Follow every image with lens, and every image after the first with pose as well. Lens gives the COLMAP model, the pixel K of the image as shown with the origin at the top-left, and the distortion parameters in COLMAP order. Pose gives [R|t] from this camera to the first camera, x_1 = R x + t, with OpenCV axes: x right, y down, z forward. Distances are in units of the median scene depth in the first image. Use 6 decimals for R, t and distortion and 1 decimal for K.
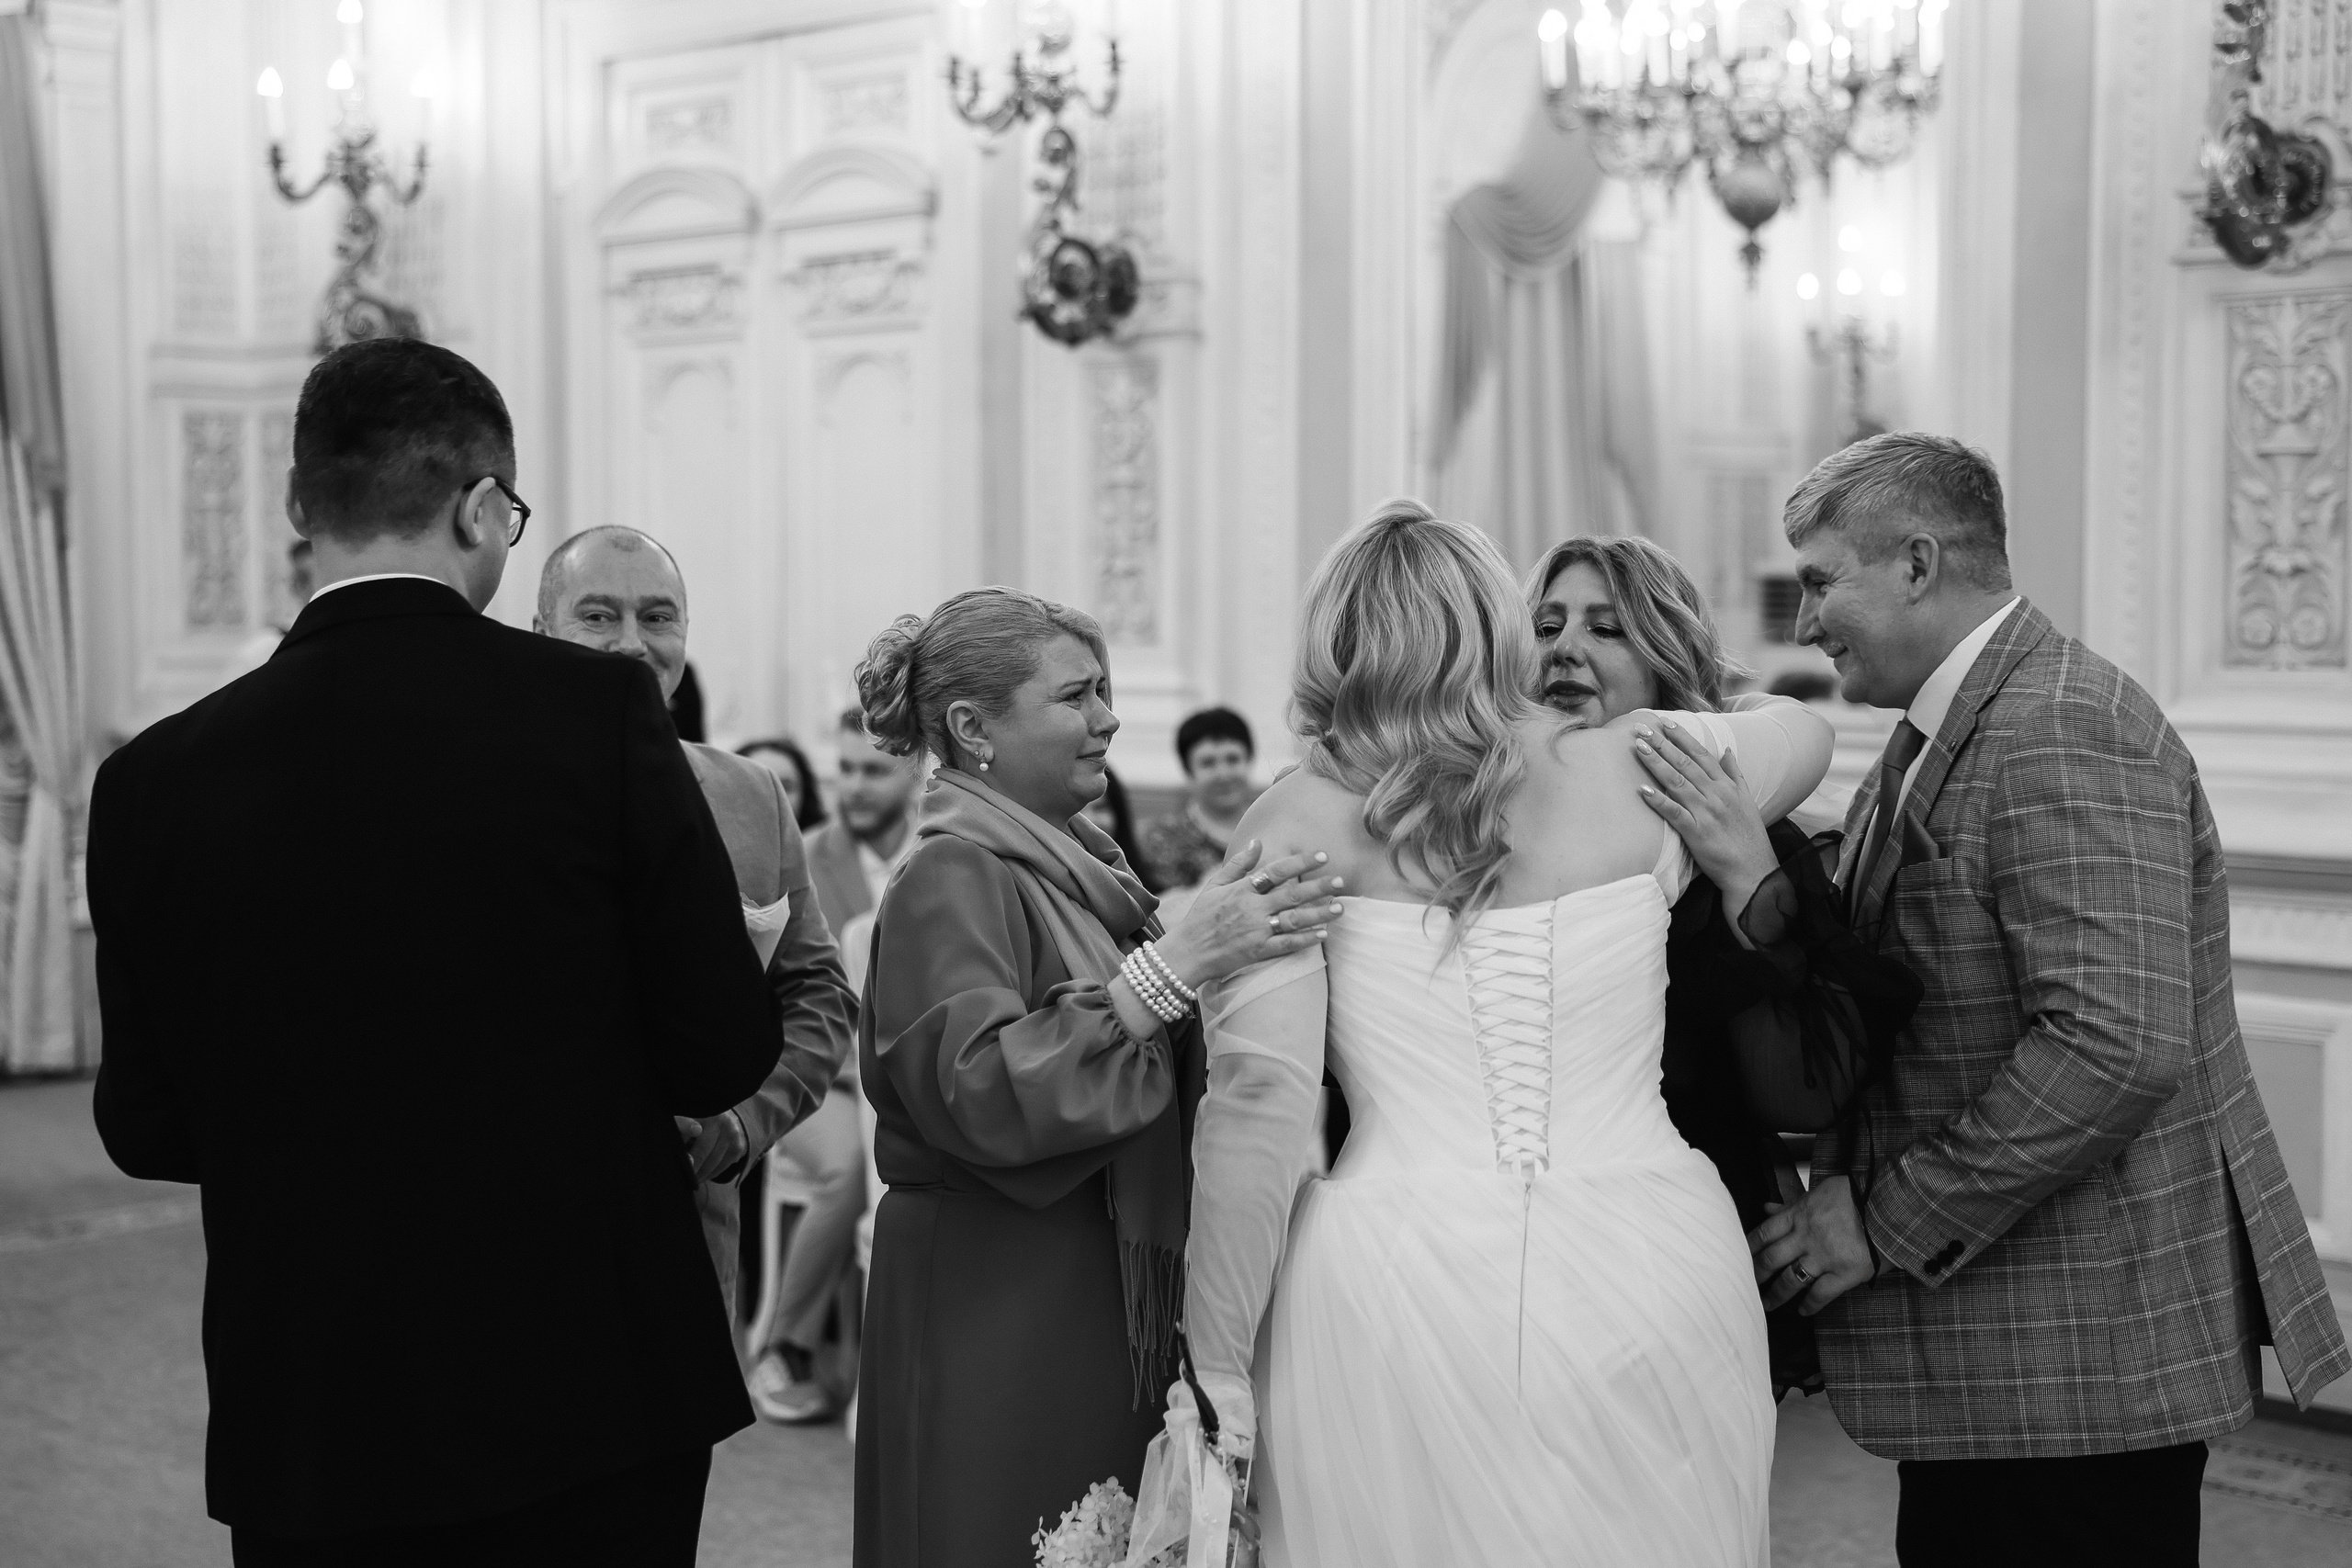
lens RADIAL K [[3259.4, 0, 1175.9], [0, 3259.4, 768.4], [0, 0, 1]] dist [0.073580, 0.000000]
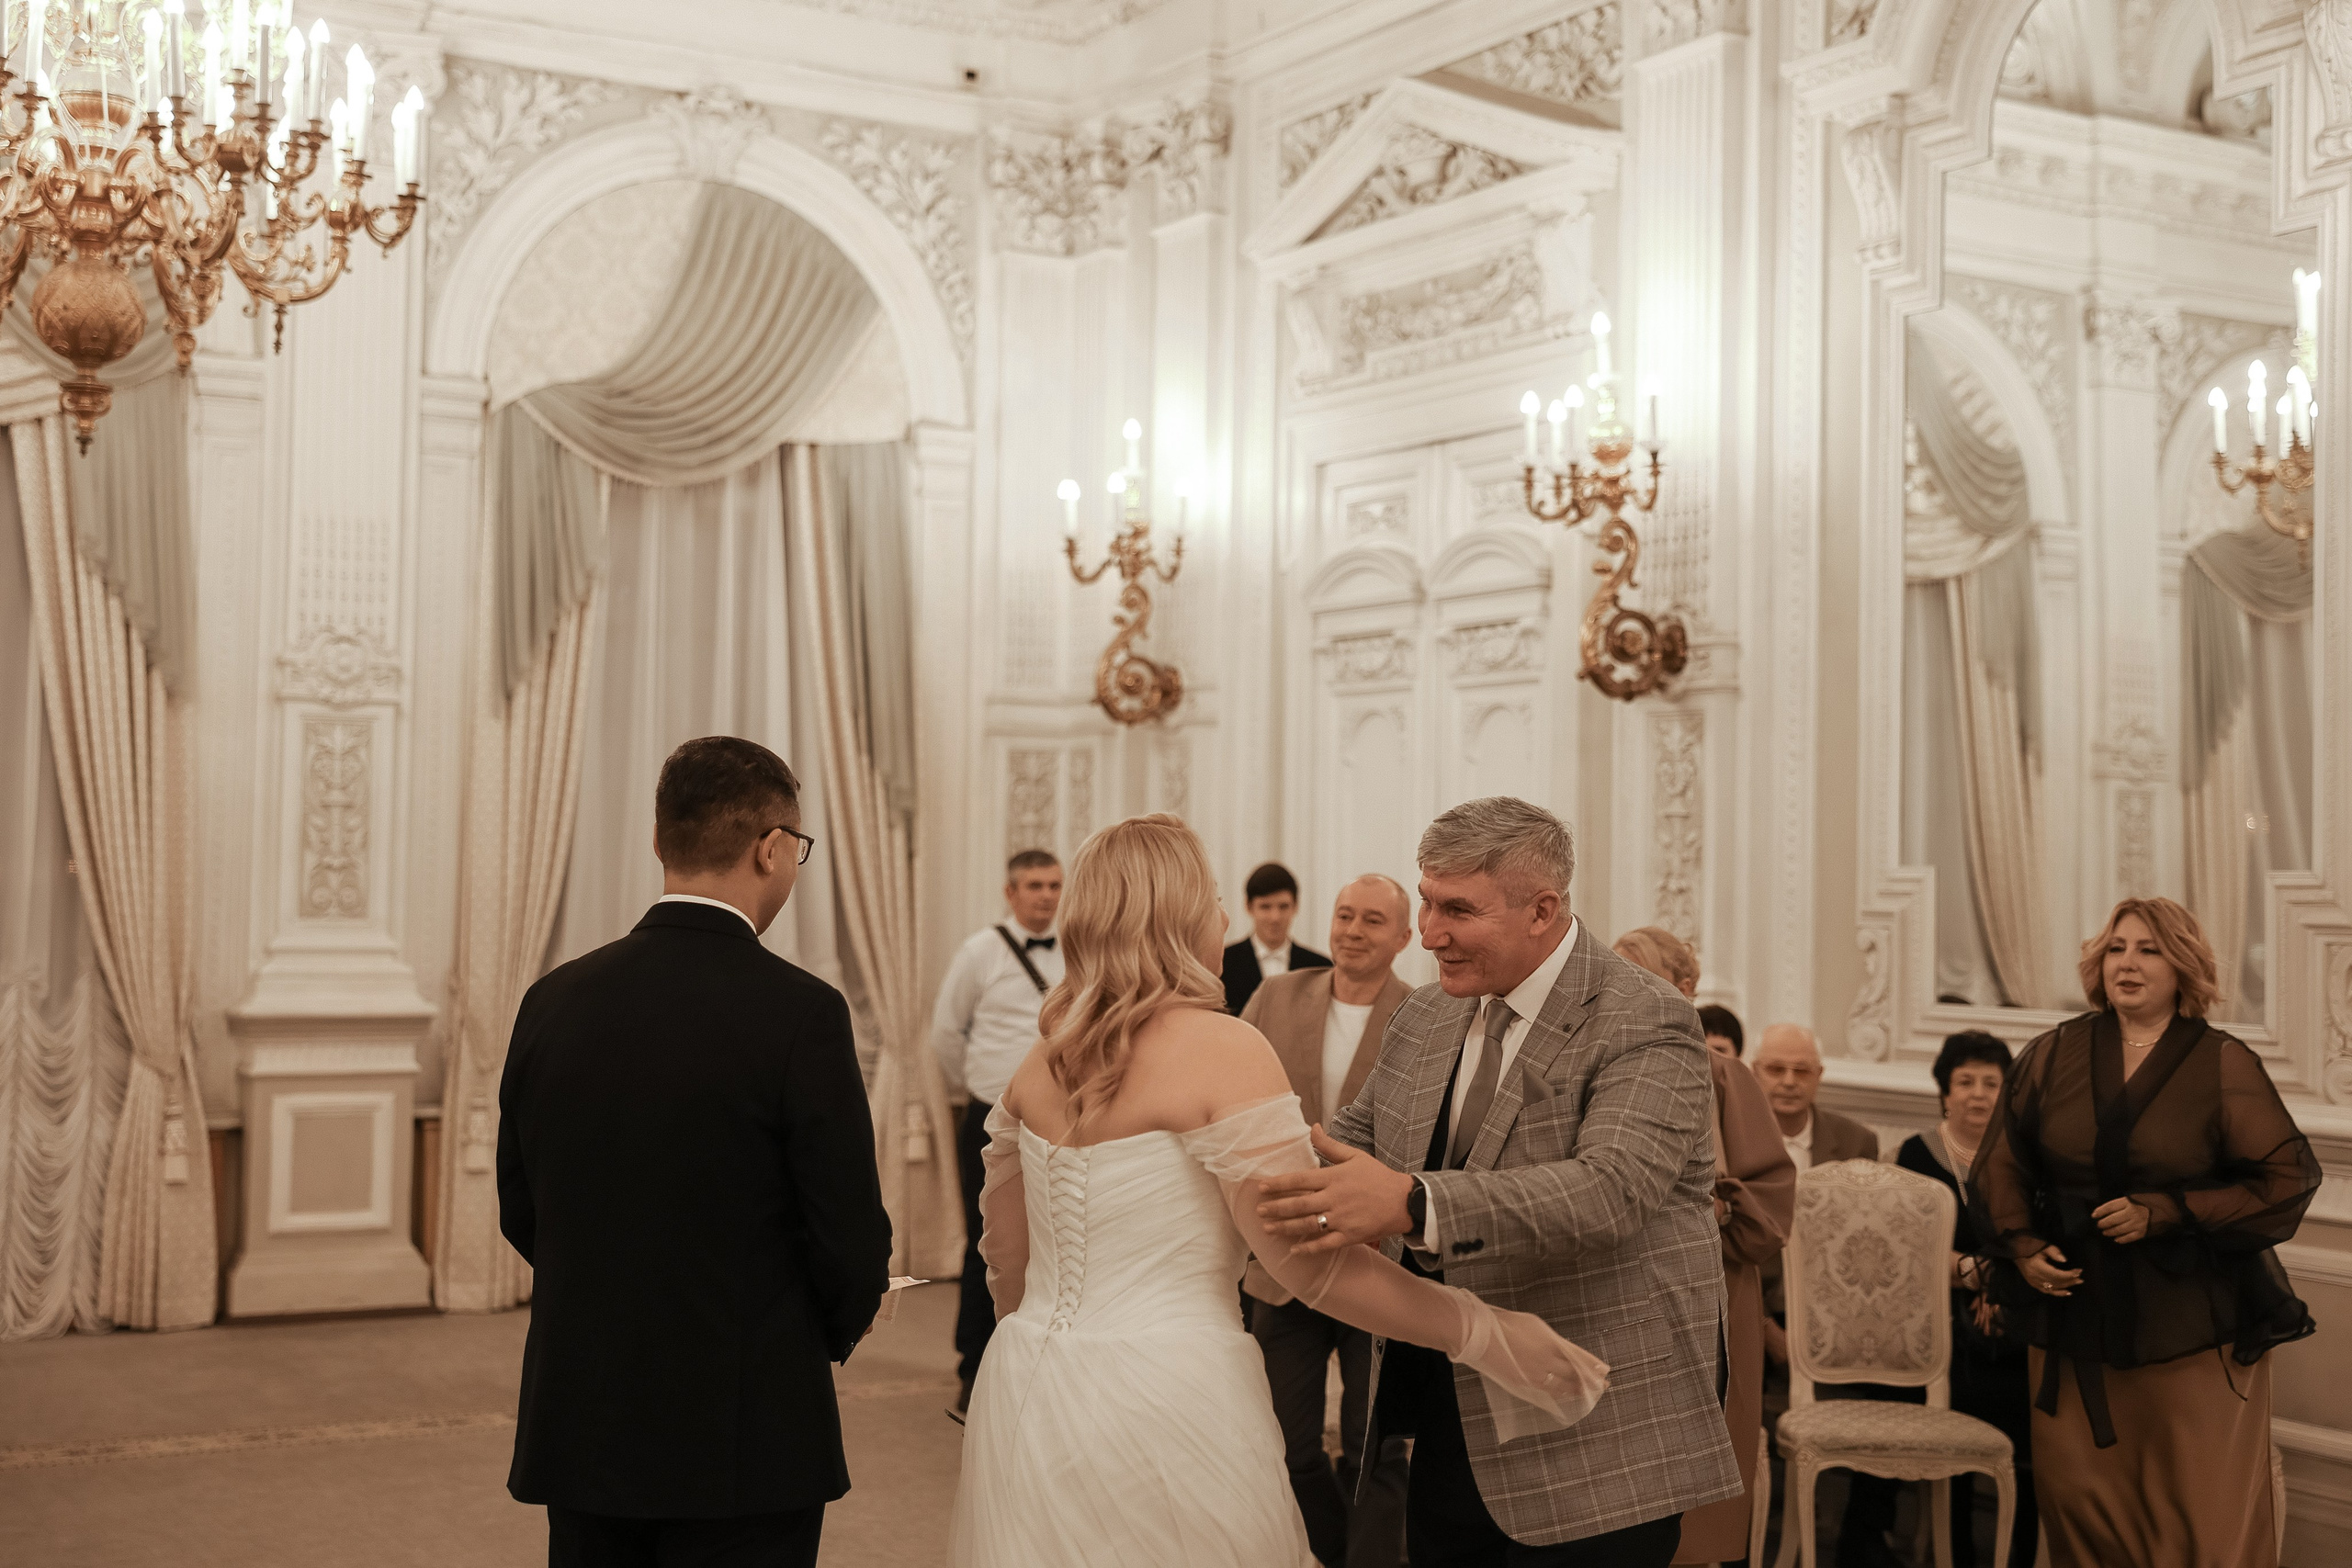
lens RADIAL K [[3144.2, 0, 1193.7], [0, 3144.2, 744.9], [0, 0, 1]] dist [0.070389, 0.000000]
pose [[0.950104, 0.000925, -0.311931, 0.155821], [-0.032482, 0.994852, -0.095988, 0.001666], [0.310236, 0.101330, 0.945244, -0.116316]]
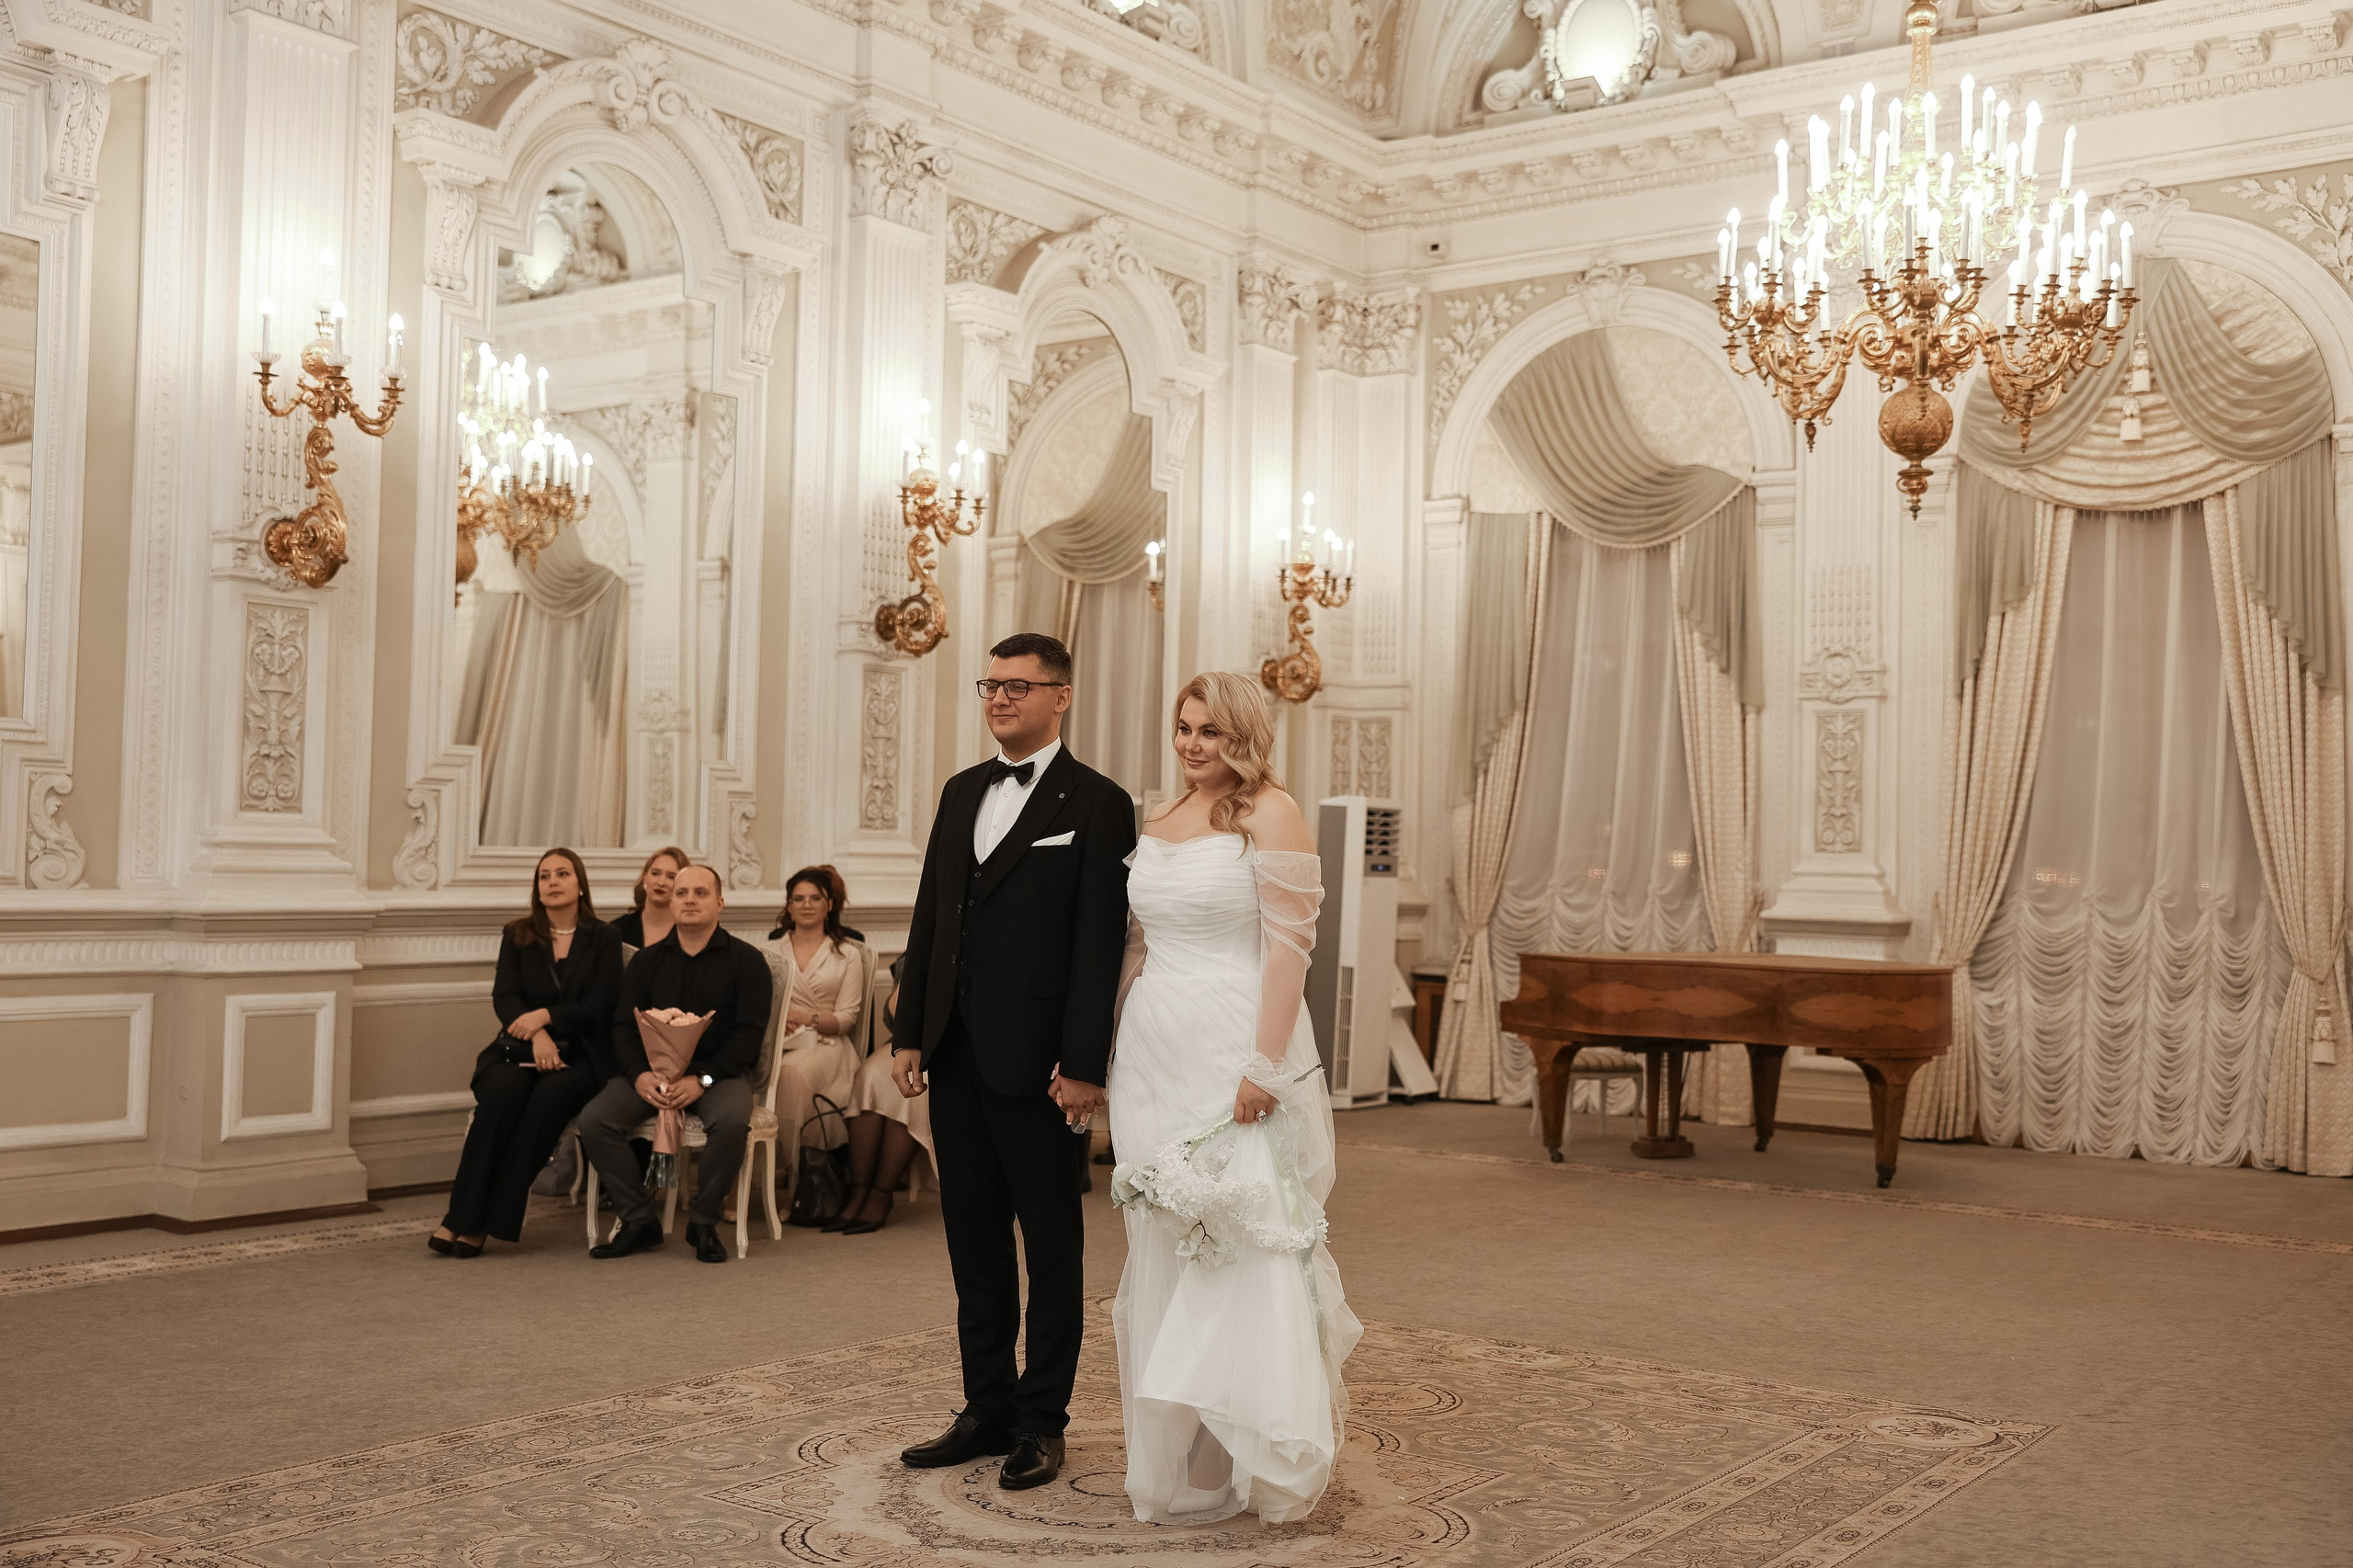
lens RADIAL K [[2382.9, 0, 1191.4], [0, 2382.9, 762.0], [0, 0, 1]] dist [-0.007103, 0.000000]
pose [[0.095605, -0.041379, -0.994559, 0.525542], [-0.075552, 0.995952, -0.048700, 0.015136], [0.992548, 0.079797, 0.092092, 0.243365]]
